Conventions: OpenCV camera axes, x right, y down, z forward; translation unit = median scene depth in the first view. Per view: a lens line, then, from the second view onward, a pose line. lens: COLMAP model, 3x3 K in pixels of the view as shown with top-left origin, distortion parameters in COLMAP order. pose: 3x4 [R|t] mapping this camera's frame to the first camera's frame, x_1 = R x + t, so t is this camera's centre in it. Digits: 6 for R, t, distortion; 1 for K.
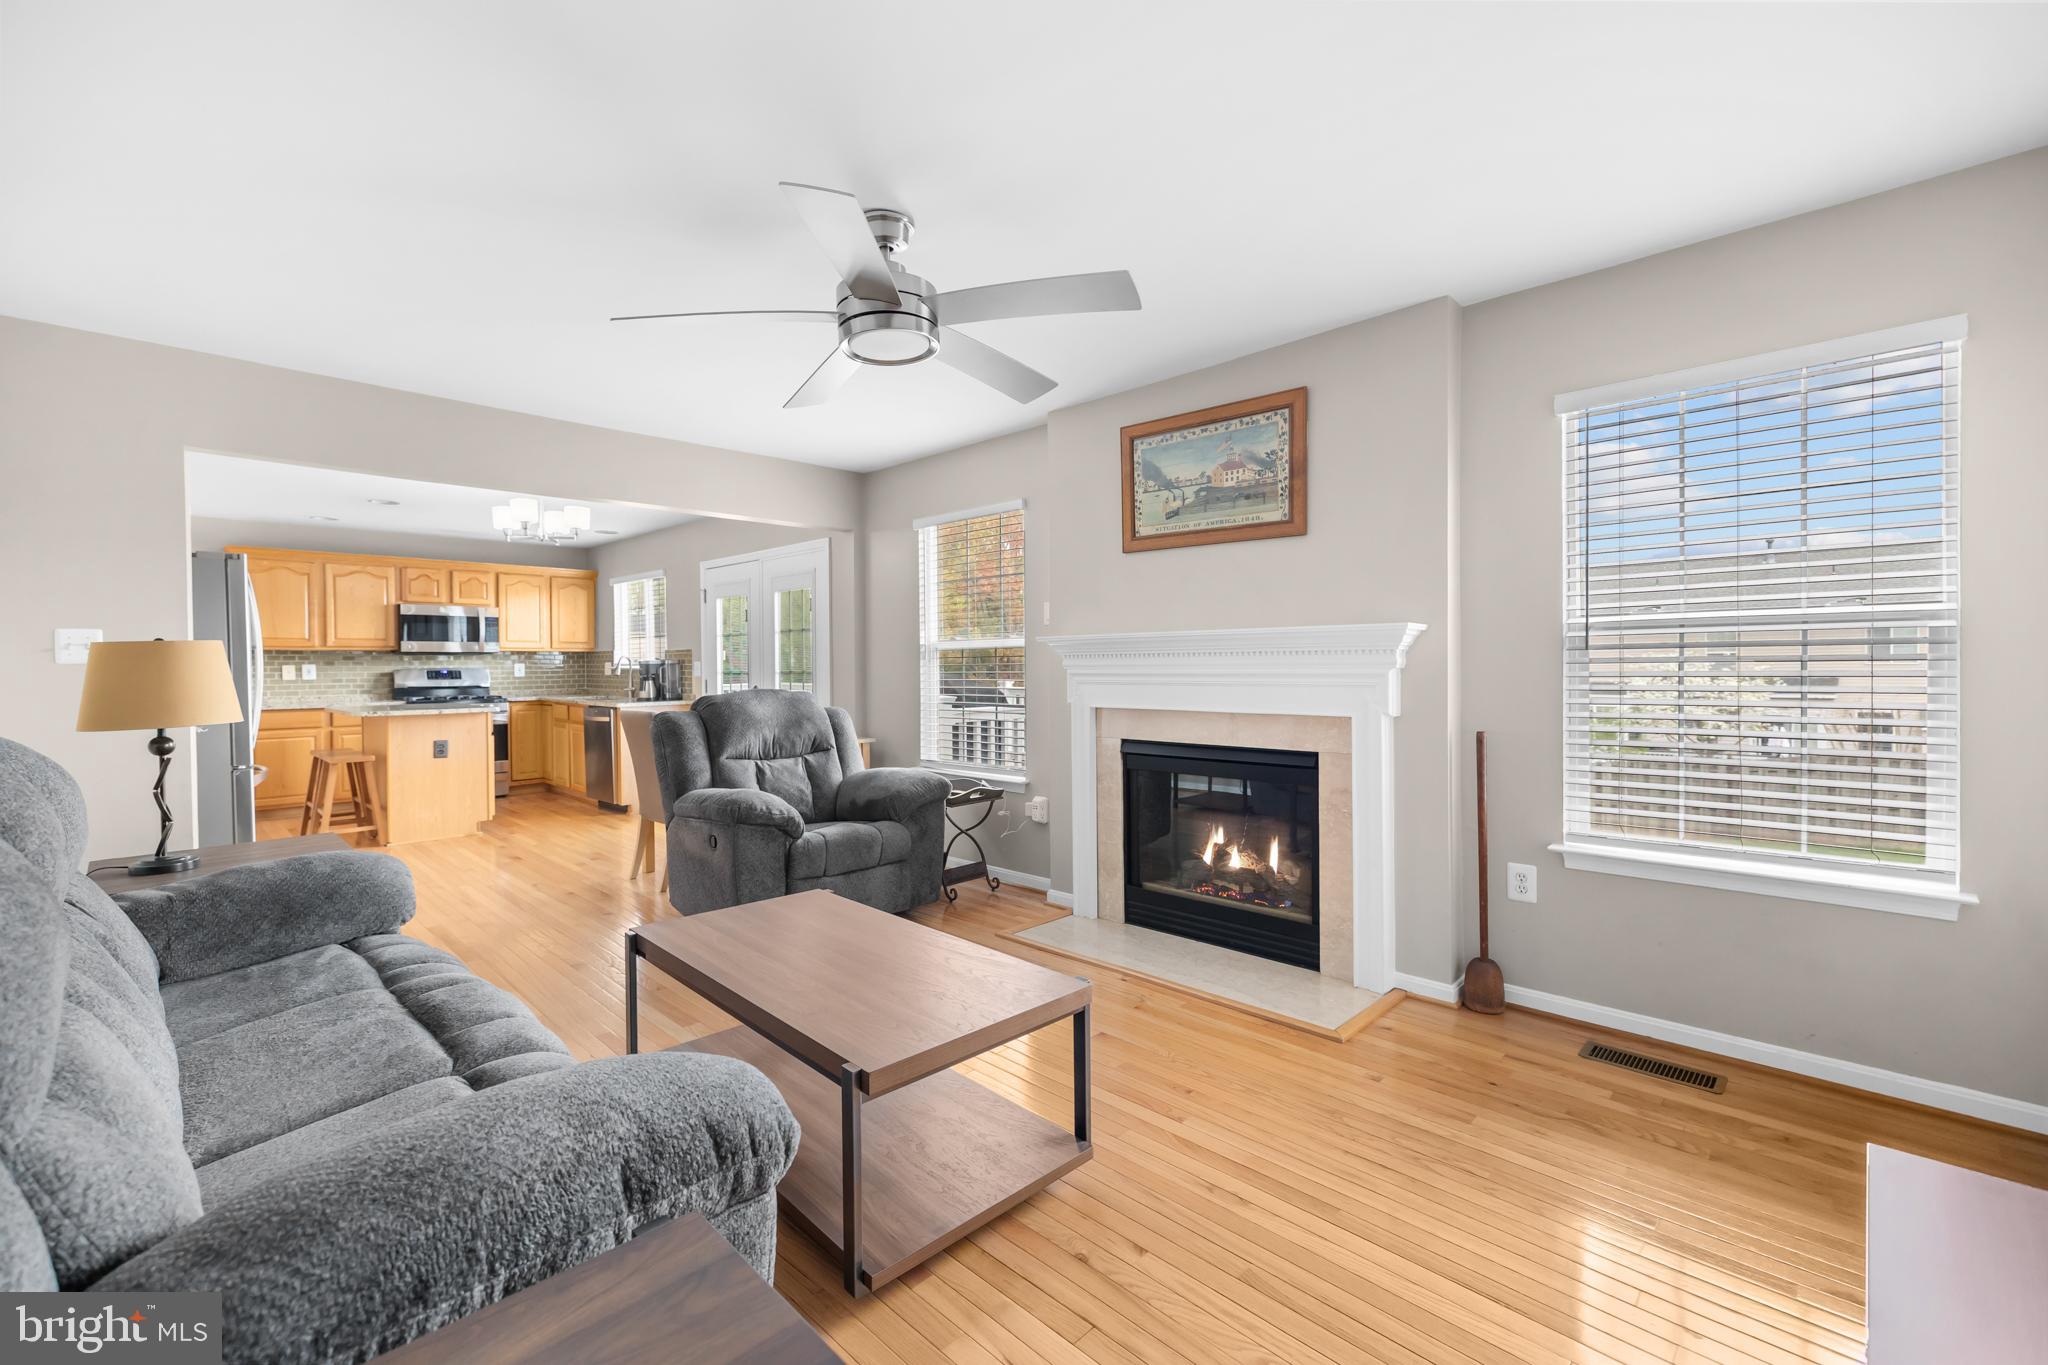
lens RADIAL K [[867.9, 0, 1027.4], [0, 867.9, 672.4], [0, 0, 1]] dist [0.001052, 0.000148]
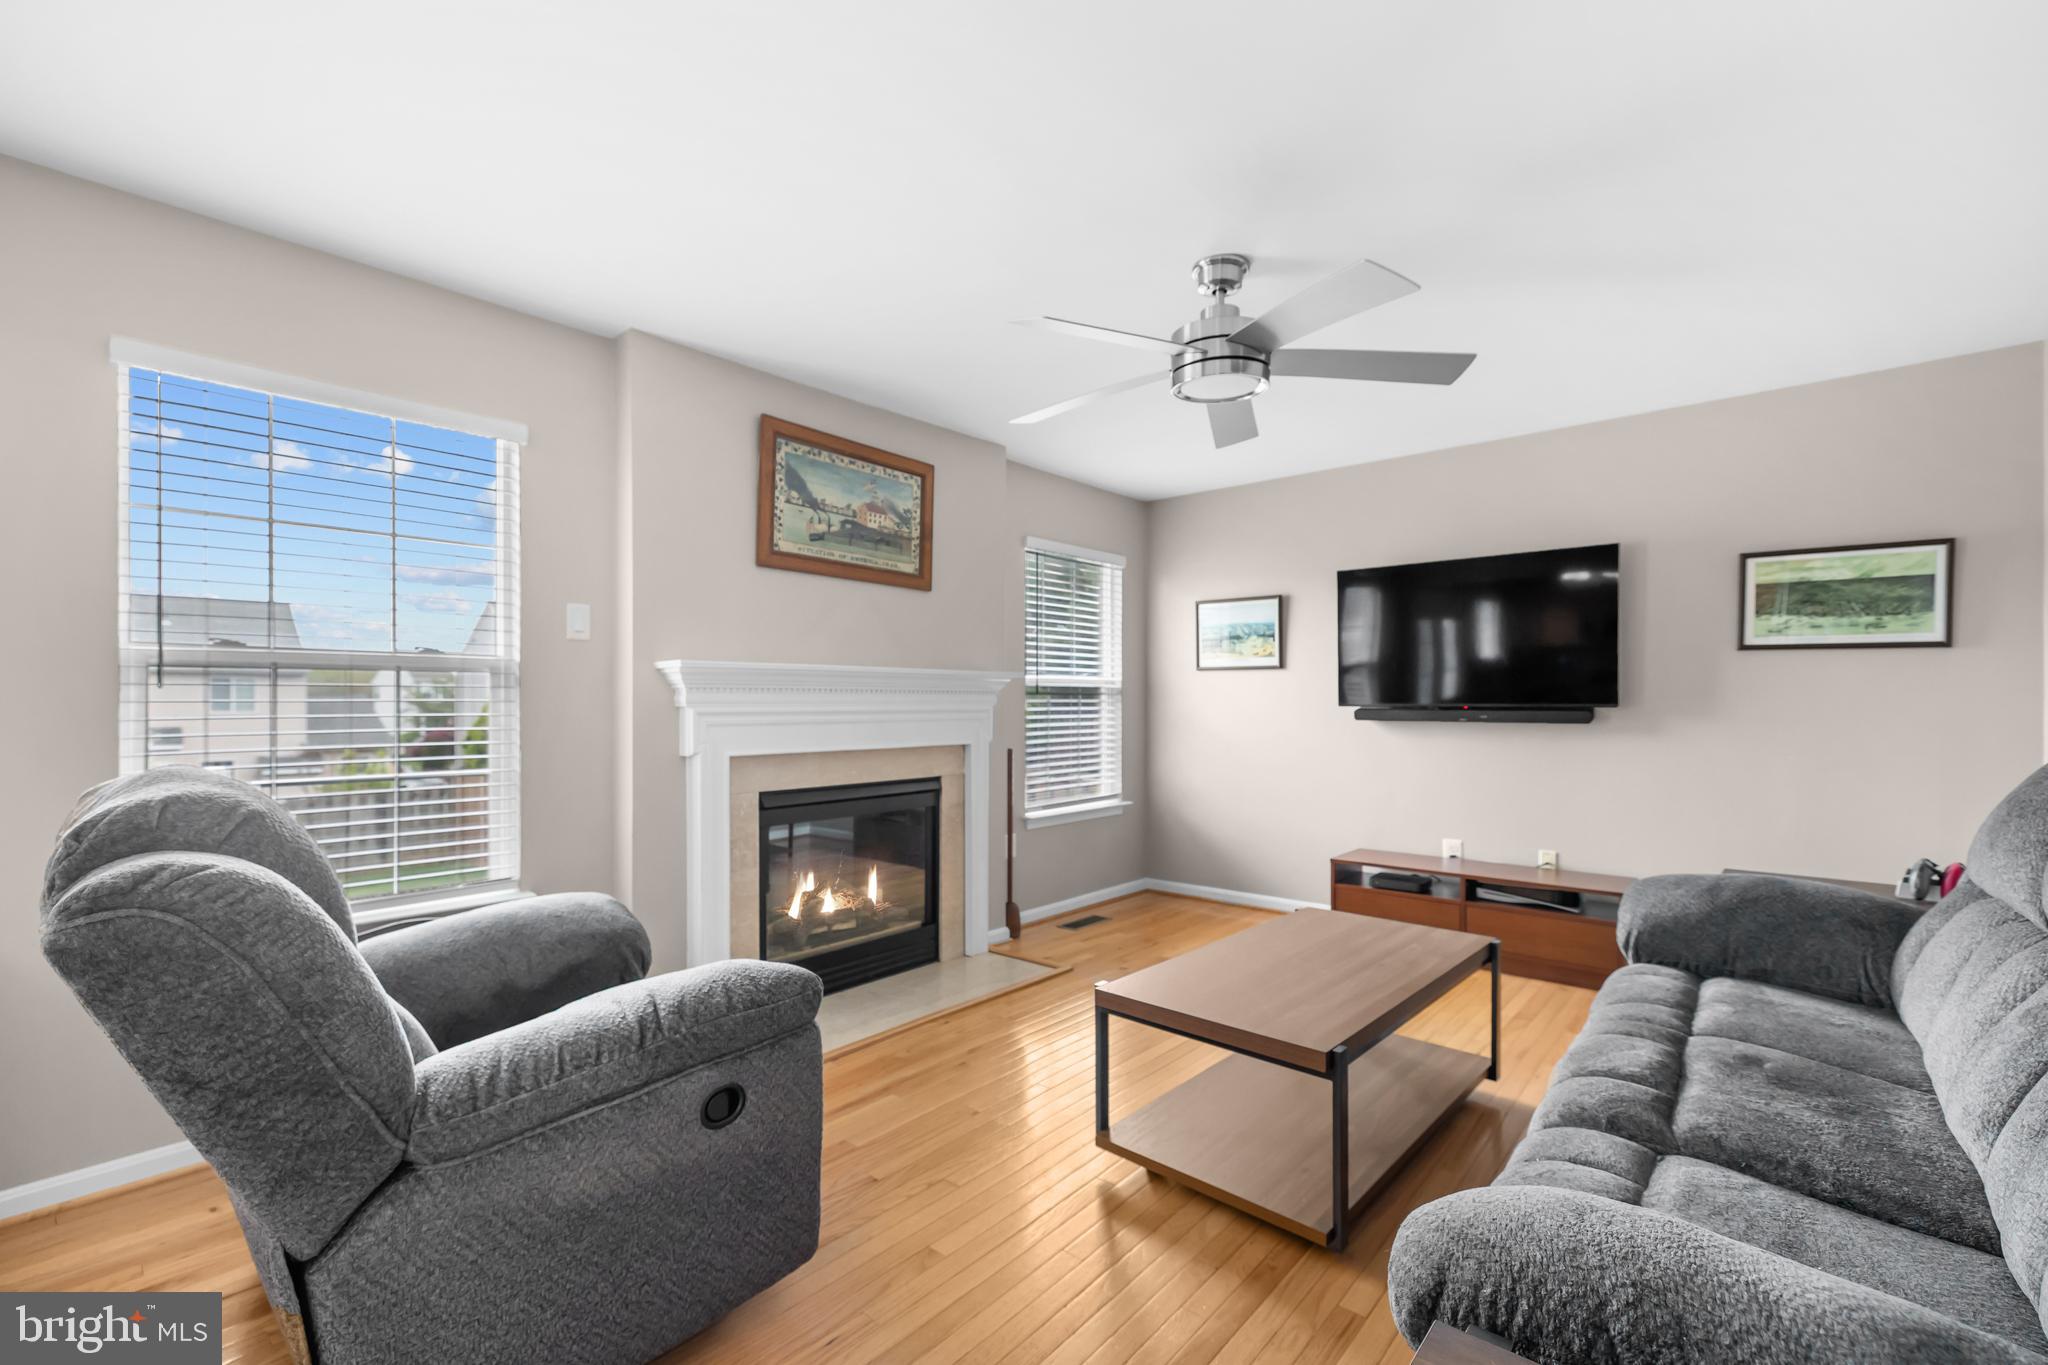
lens RADIAL K [[882.3, 0, 1018.0], [0, 882.3, 711.5], [0, 0, 1]] dist [-0.003139, -0.000160]
pose [[-0.056679, 0.002159, 0.998390, -0.744814], [0.014691, 0.999891, -0.001329, 0.005382], [-0.998284, 0.014592, -0.056705, 0.814300]]
